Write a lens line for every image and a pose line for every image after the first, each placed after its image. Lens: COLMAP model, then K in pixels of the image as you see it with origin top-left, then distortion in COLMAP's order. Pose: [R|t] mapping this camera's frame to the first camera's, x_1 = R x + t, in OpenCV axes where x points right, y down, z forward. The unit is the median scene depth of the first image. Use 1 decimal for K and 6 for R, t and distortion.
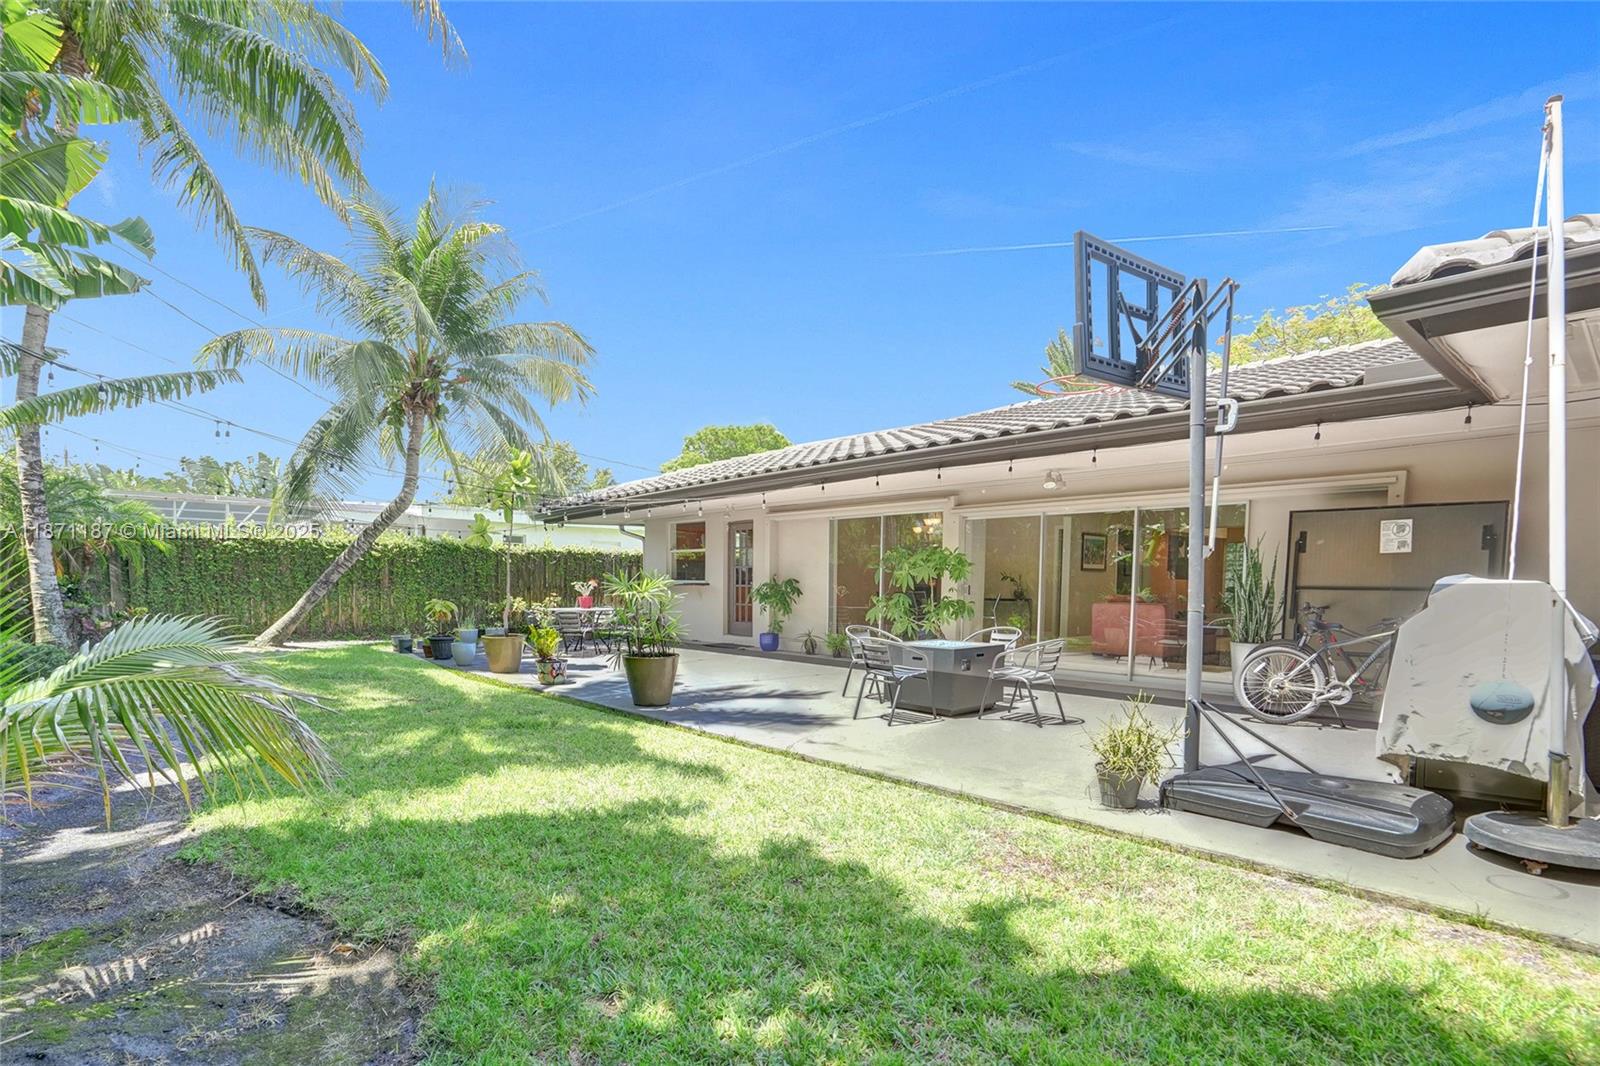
lens RADIAL K [[772.0, 0, 791.7], [0, 772.0, 632.7], [0, 0, 1]] dist [-0.024523, 0.007143]
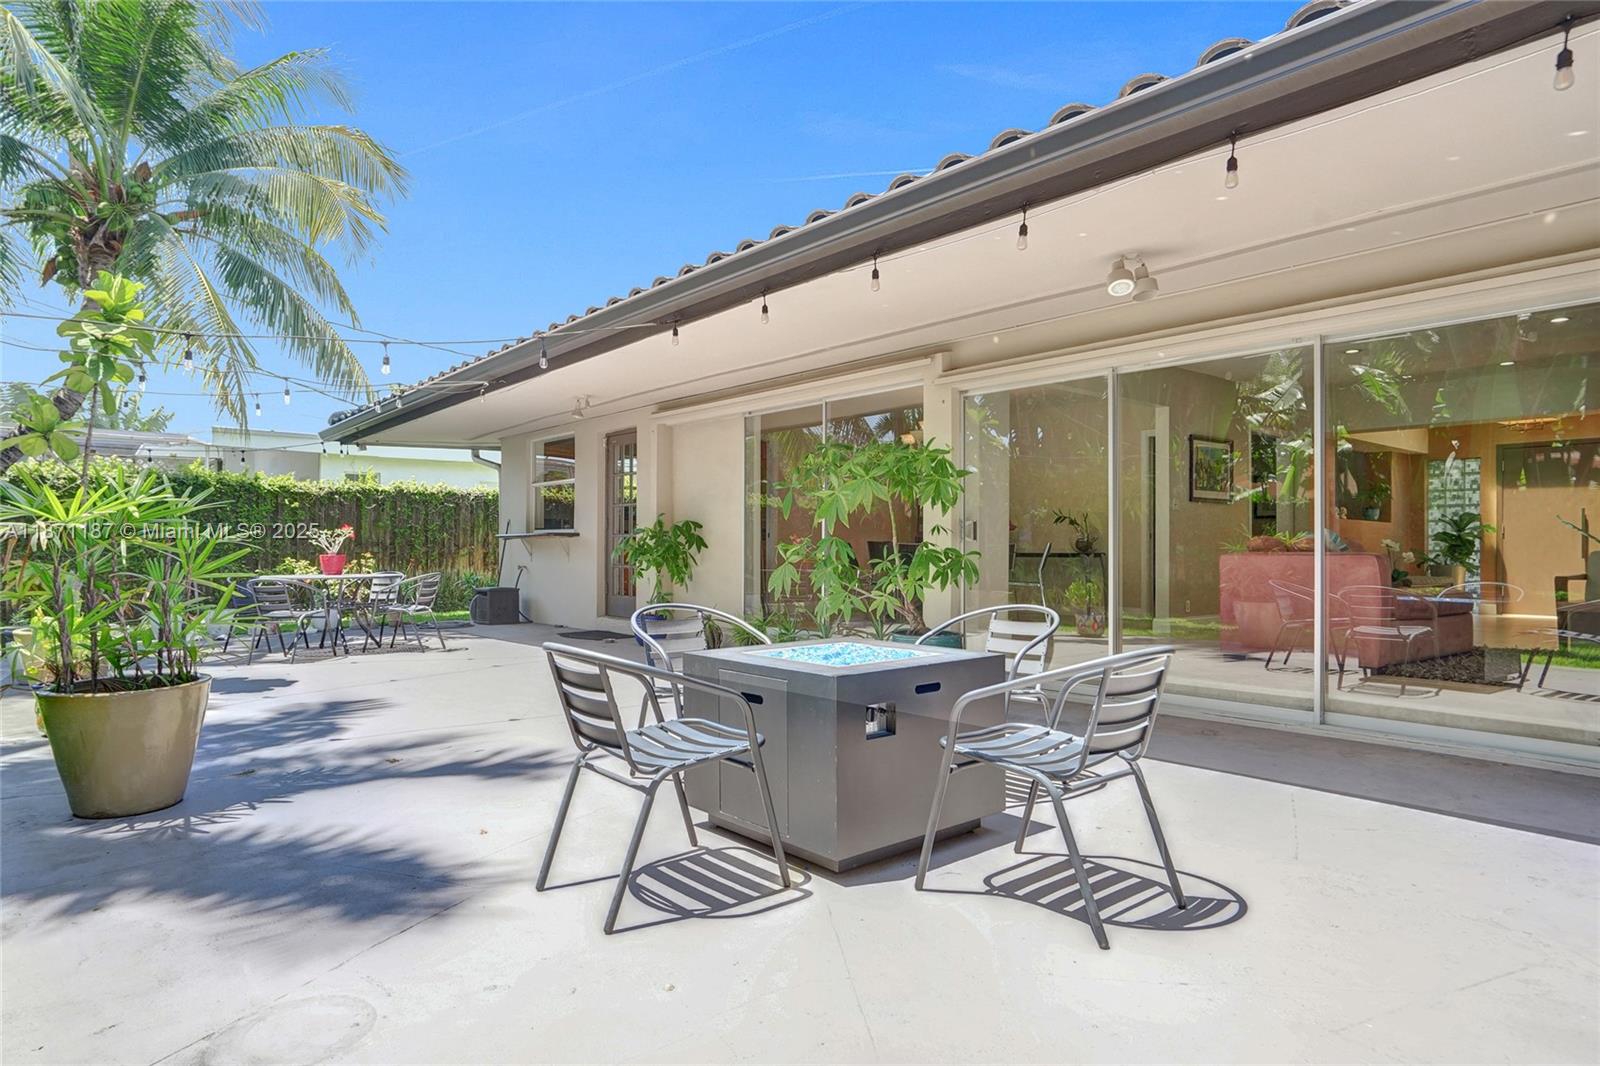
lens RADIAL K [[920.1, 0, 801.7], [0, 920.1, 538.4], [0, 0, 1]] dist [0.018921, 0.001161]
pose [[0.999519, -0.009824, -0.029431, 0.130218], [0.007608, 0.997195, -0.074457, -0.004896], [0.030080, 0.074197, 0.996790, 0.373907]]
